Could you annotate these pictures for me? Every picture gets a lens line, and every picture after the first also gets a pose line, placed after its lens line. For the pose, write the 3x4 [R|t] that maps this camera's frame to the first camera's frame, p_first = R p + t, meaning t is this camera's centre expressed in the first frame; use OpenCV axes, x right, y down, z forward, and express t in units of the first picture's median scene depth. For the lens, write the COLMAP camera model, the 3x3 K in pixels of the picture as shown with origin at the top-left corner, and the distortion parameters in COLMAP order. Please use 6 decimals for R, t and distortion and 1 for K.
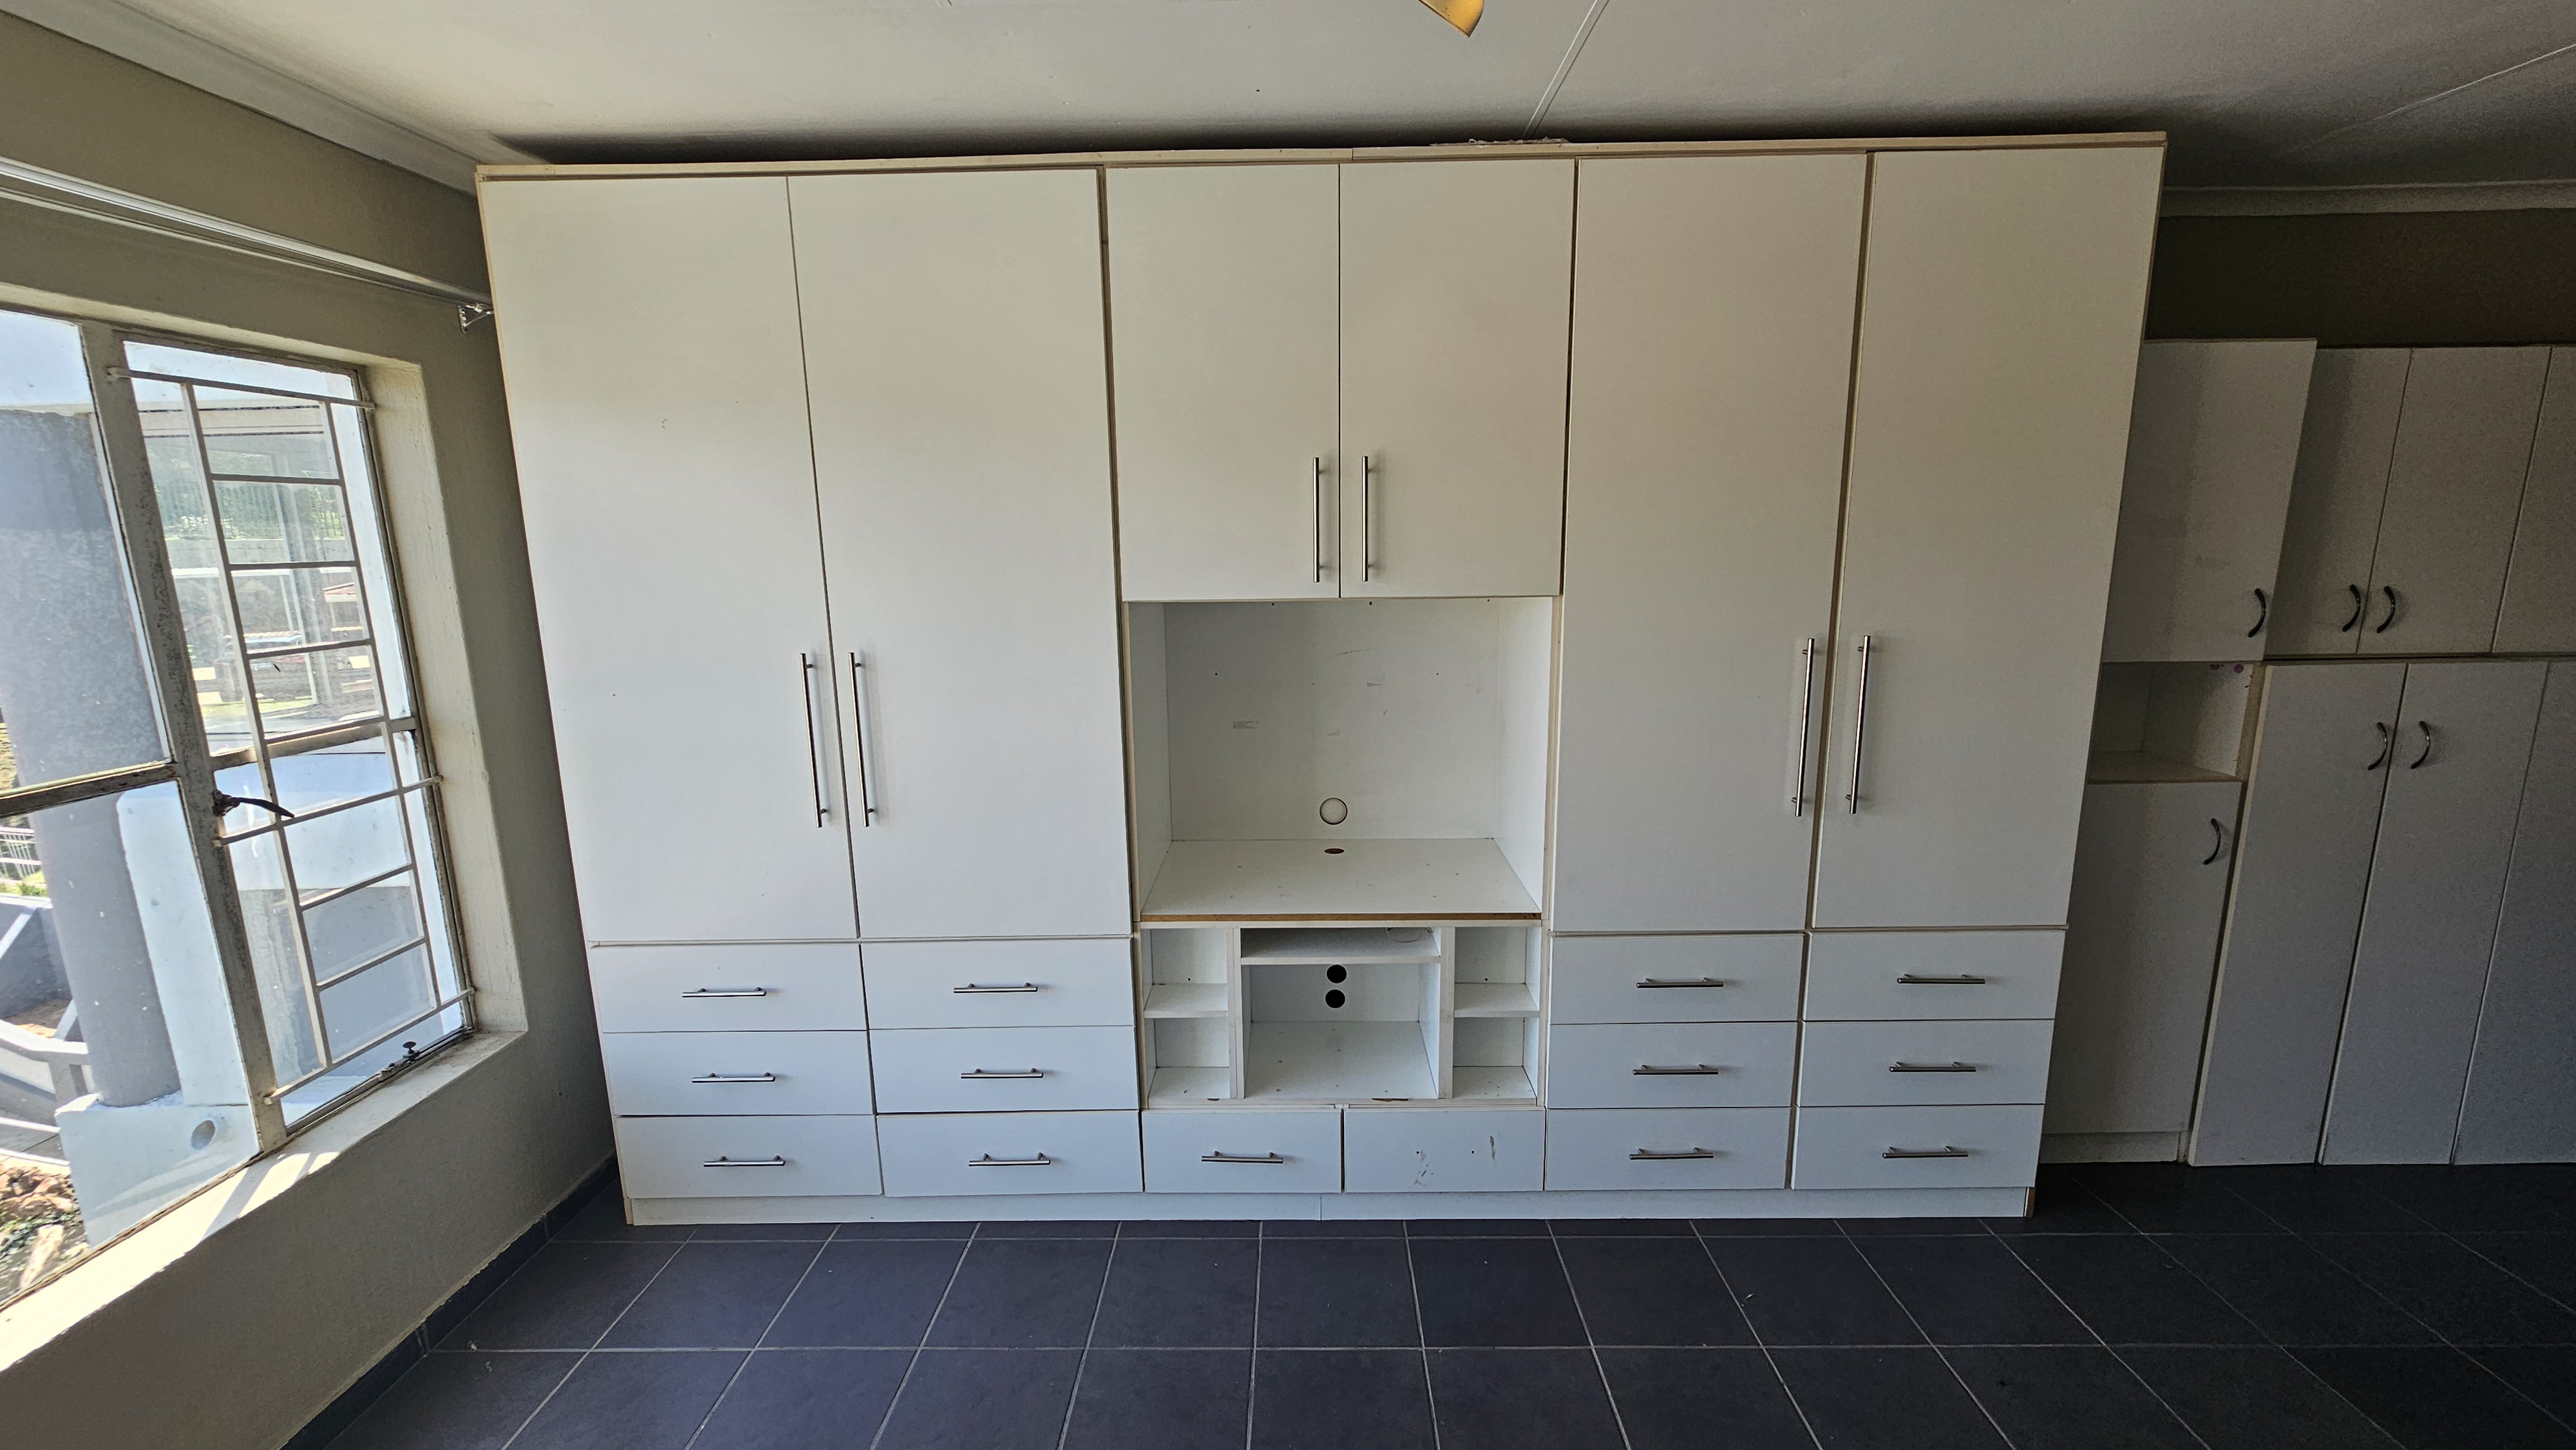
lens RADIAL K [[1048.9, 0, 1281.0], [0, 1048.9, 747.8], [0, 0, 1]] dist [-0.002692, 0.001053]
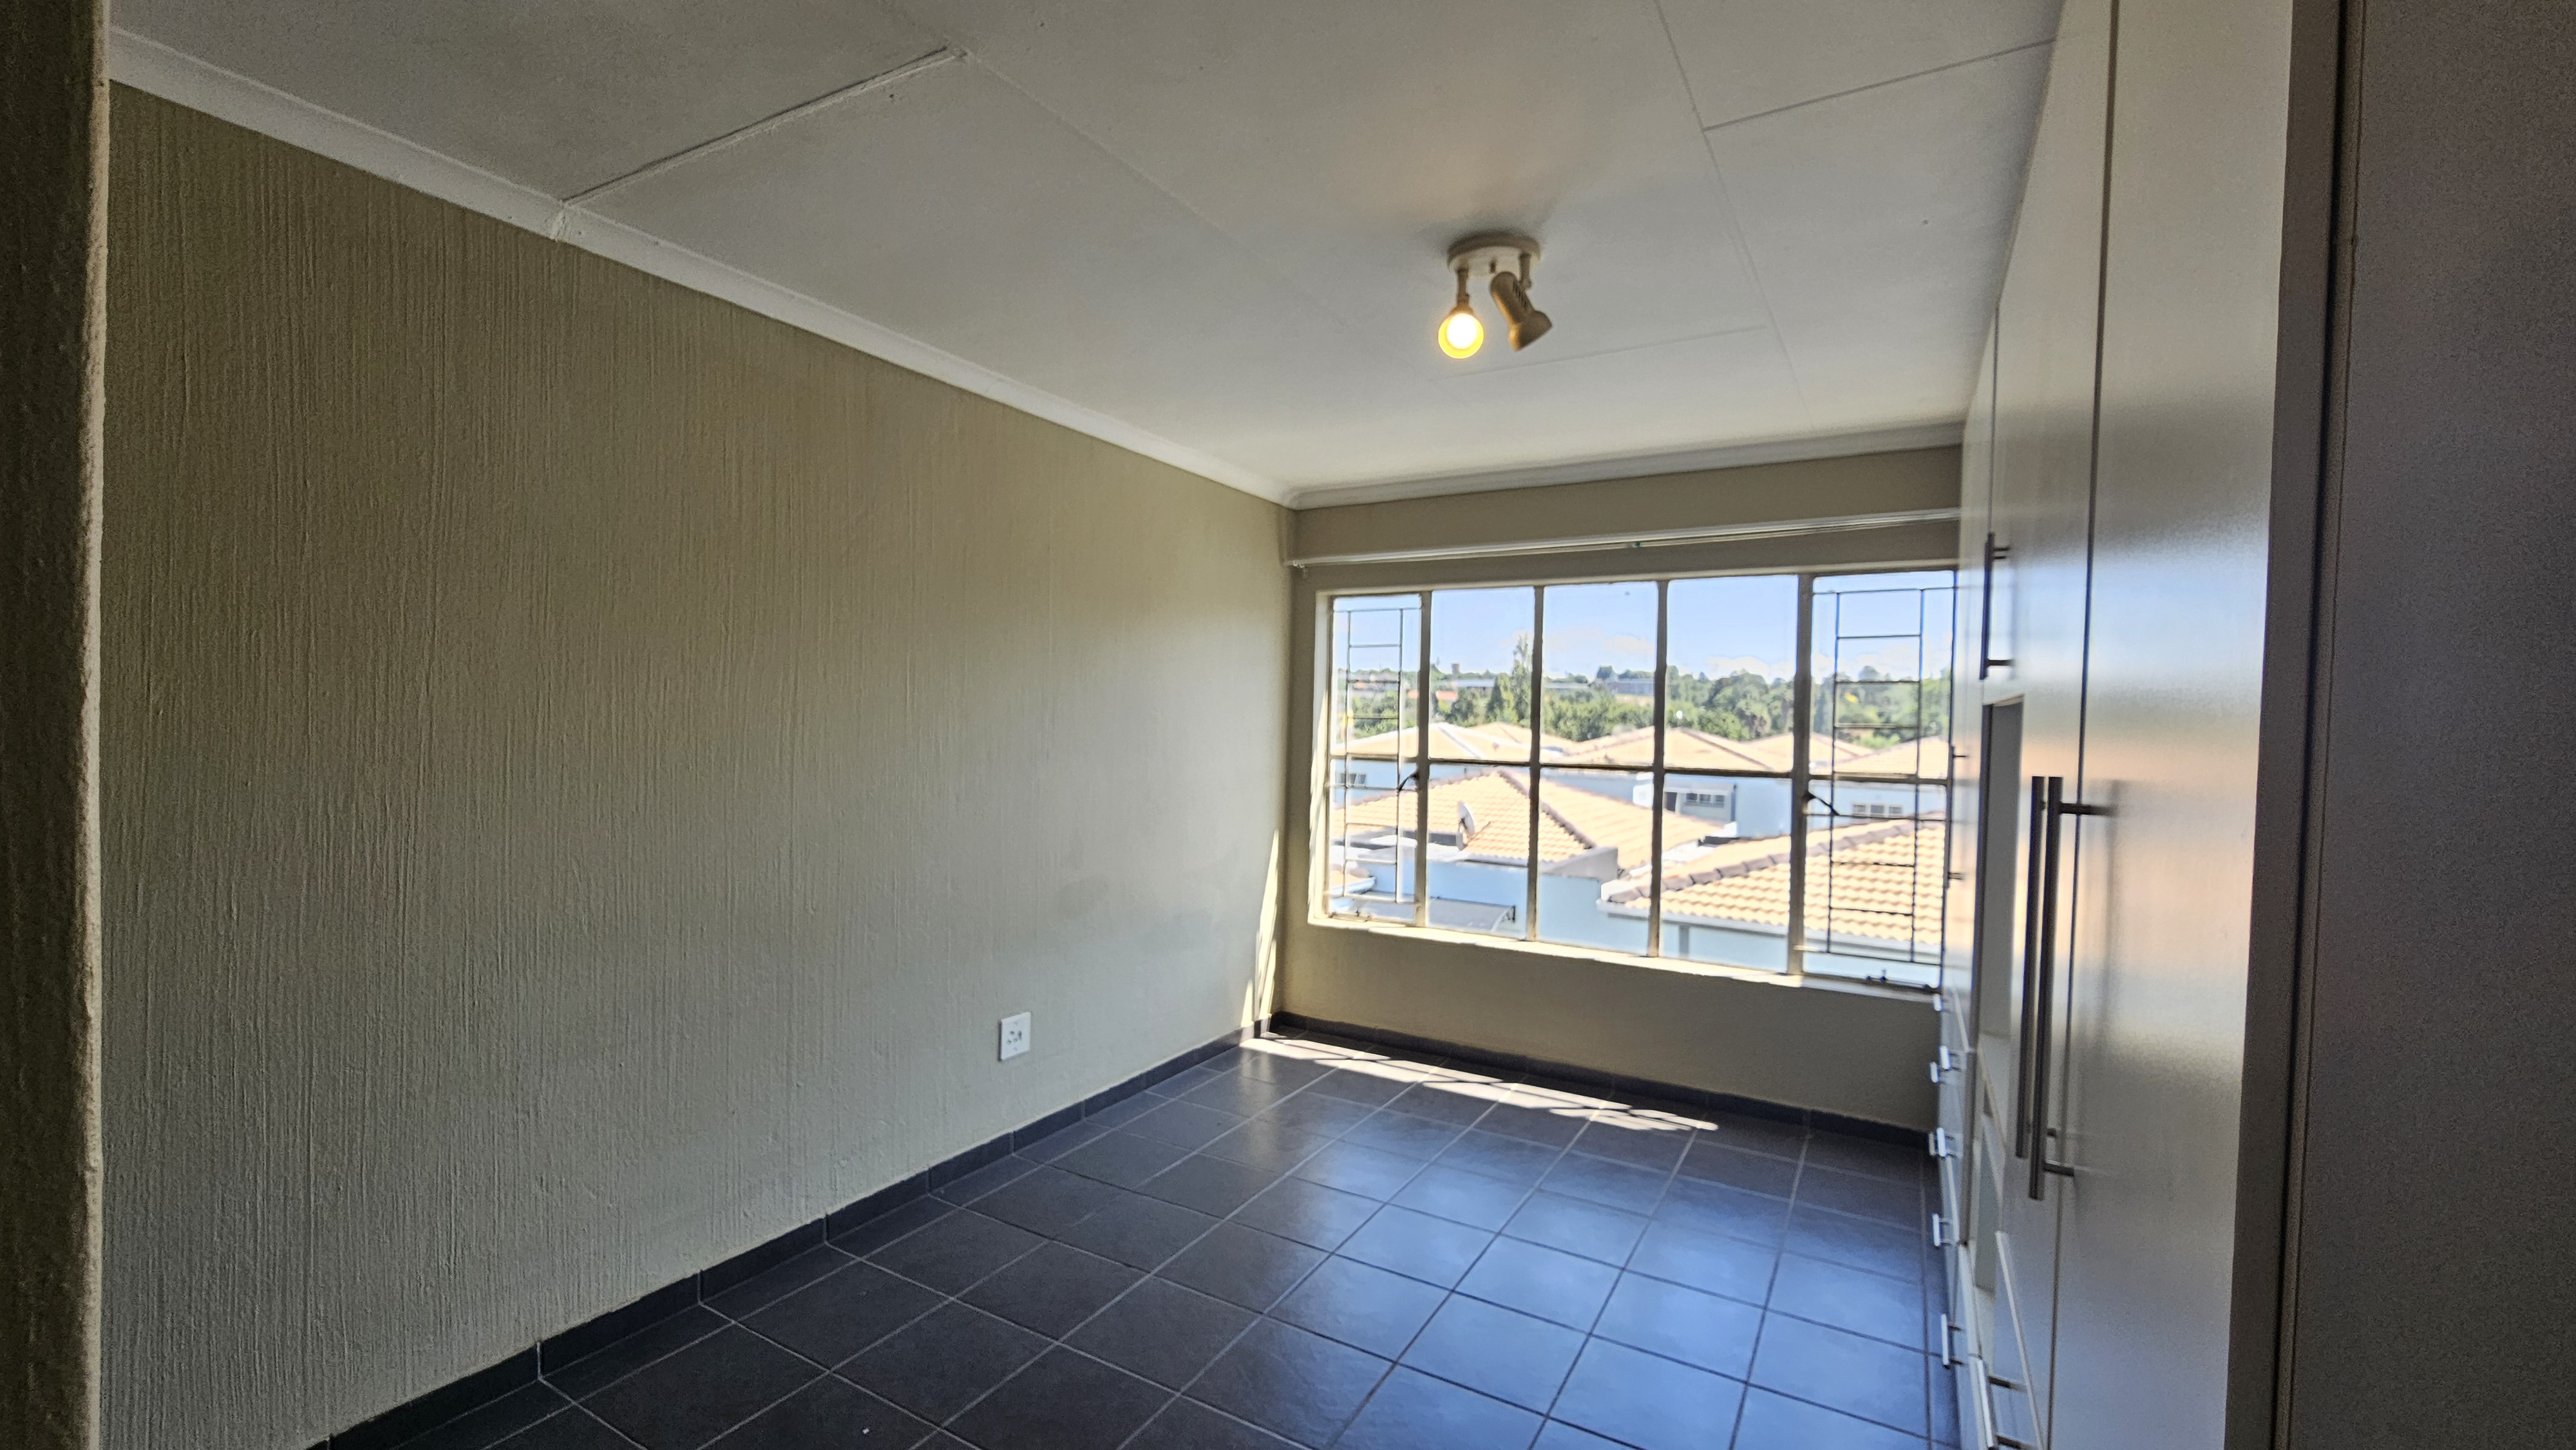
lens RADIAL K [[1048.9, 0, 1306.7], [0, 1048.9, 738.6], [0, 0, 1]] dist [-0.002692, 0.001053]
pose [[-0.484384, 0.026024, -0.874469, 0.941925], [-0.179737, 0.975275, 0.128583, -0.109898], [0.856193, 0.219458, -0.467730, 0.841111]]
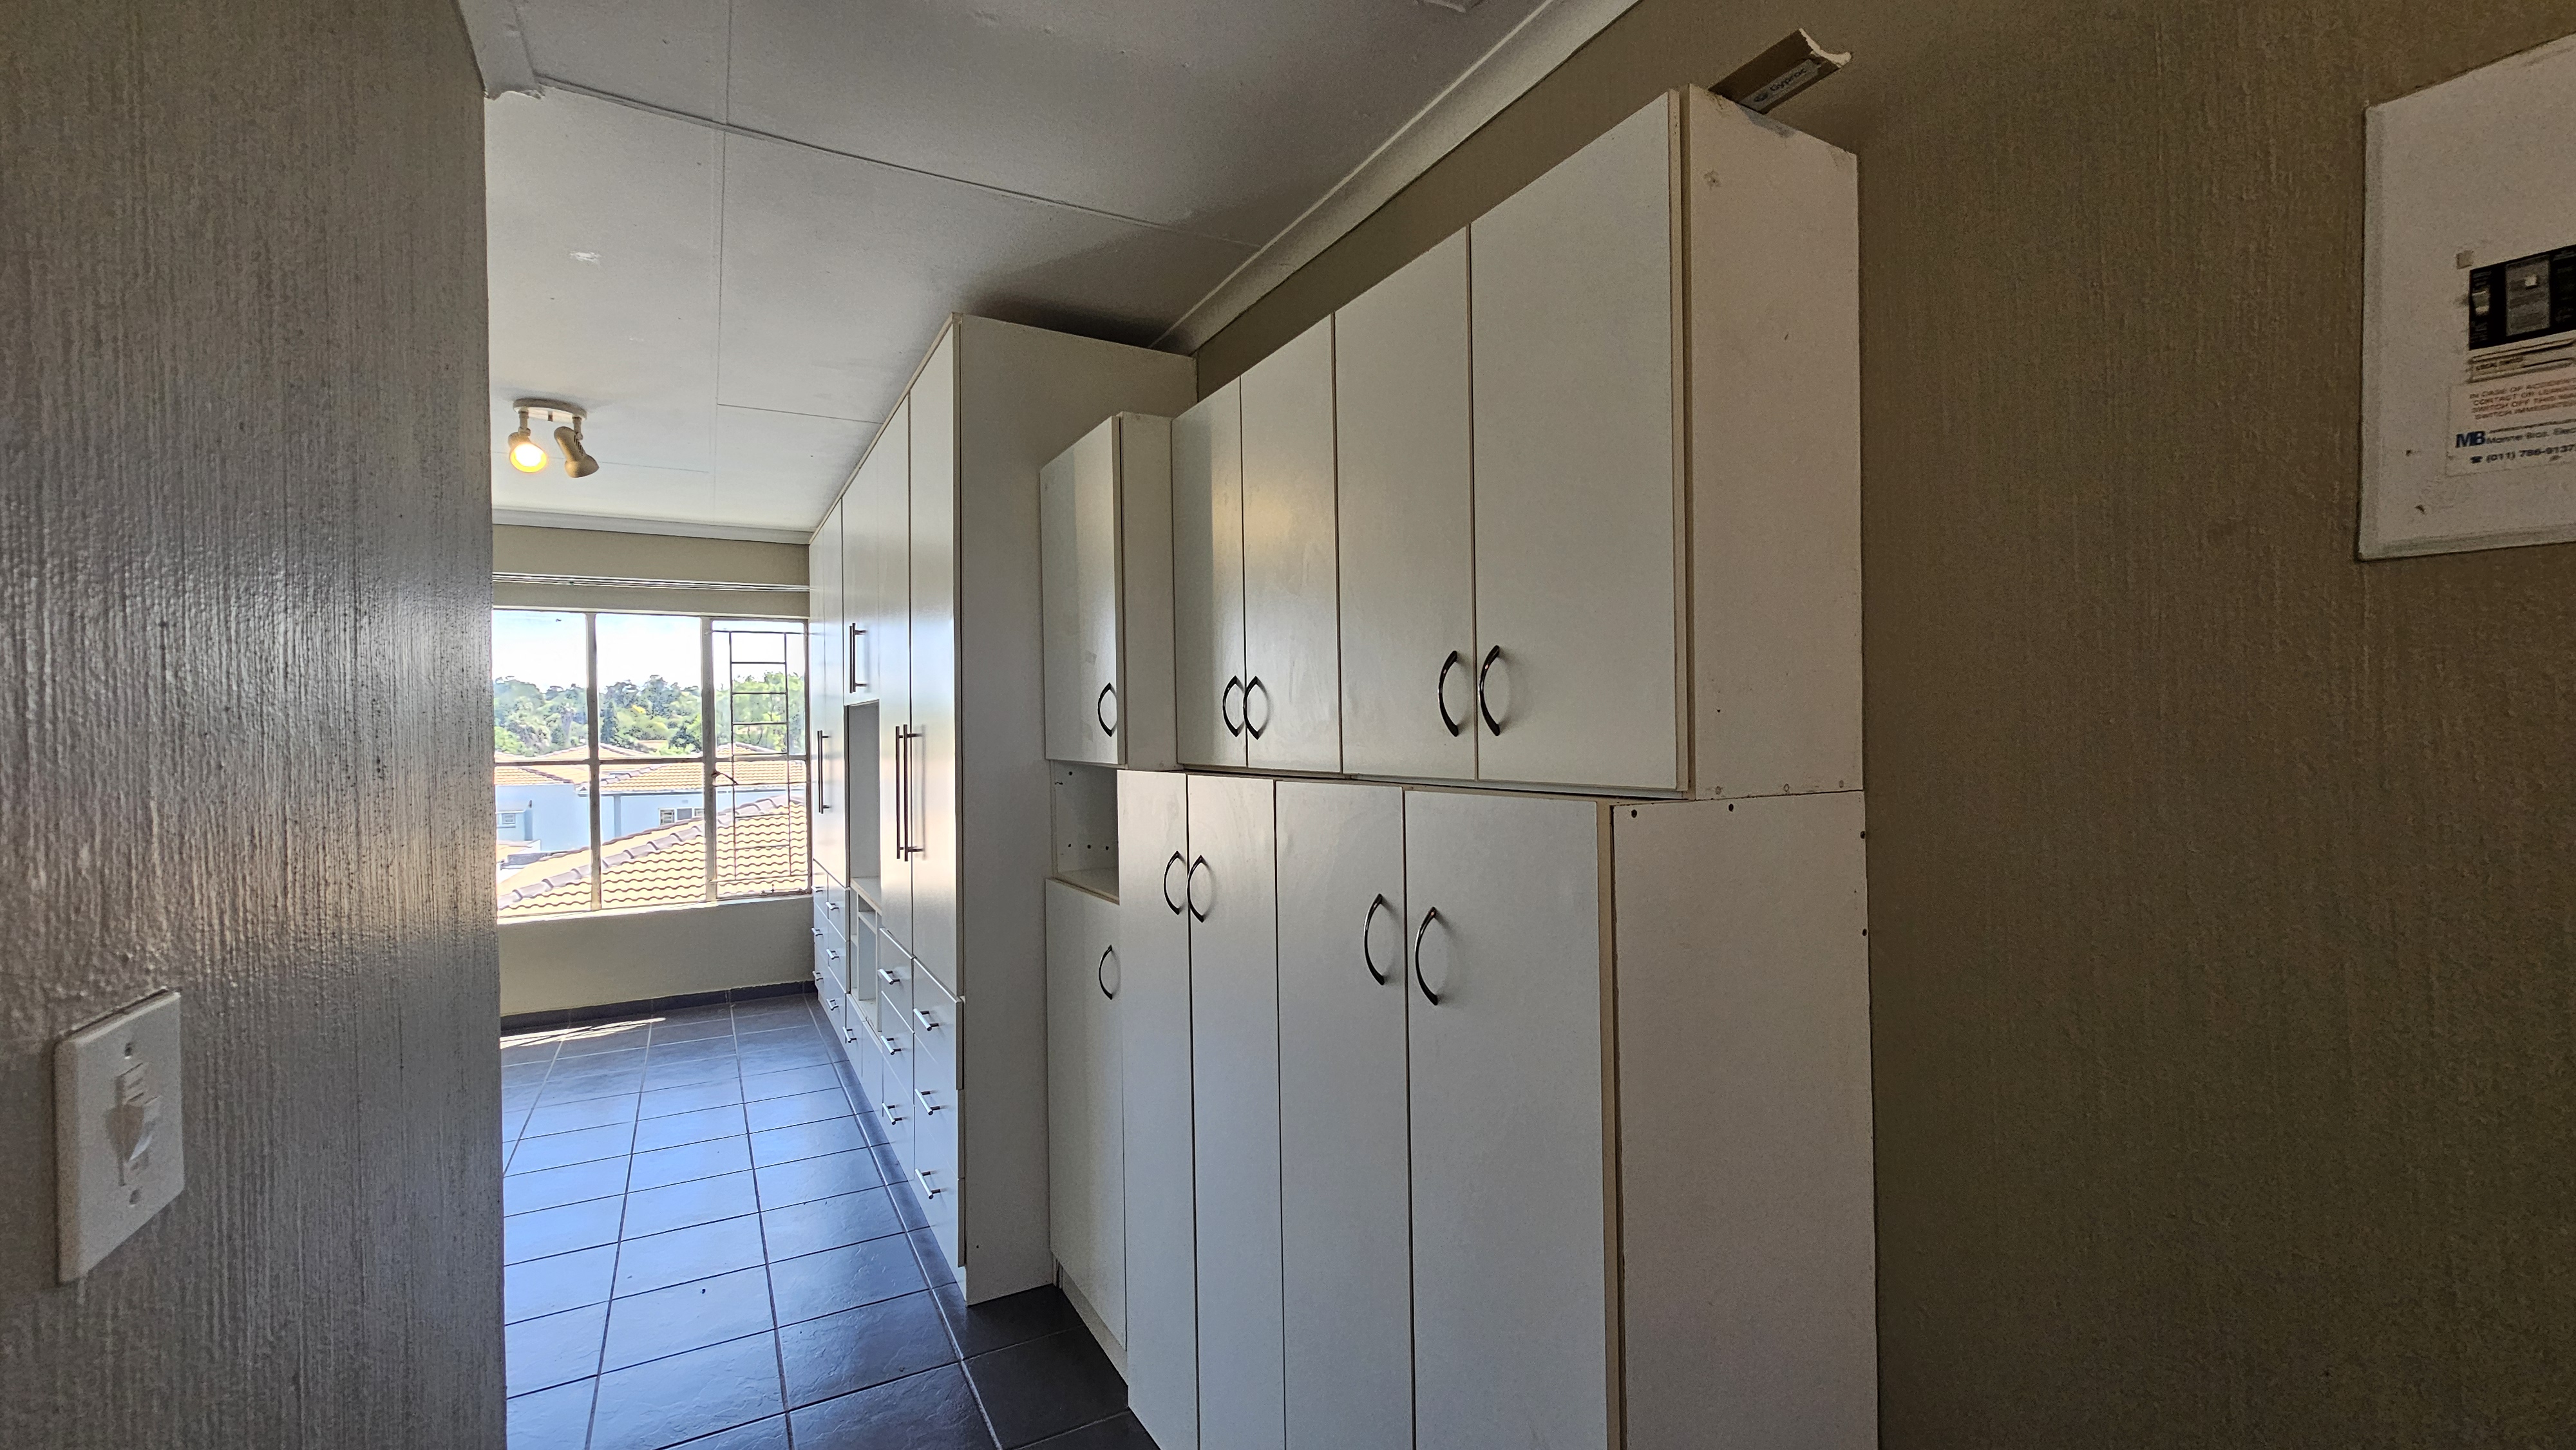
lens RADIAL K [[1048.9, 0, 1293.4], [0, 1048.9, 729.3], [0, 0, 1]] dist [-0.002692, 0.001053]
pose [[0.512536, 0.009160, -0.858617, 1.738427], [-0.158706, 0.983725, -0.084242, -0.058595], [0.843872, 0.179445, 0.505648, 0.663913]]
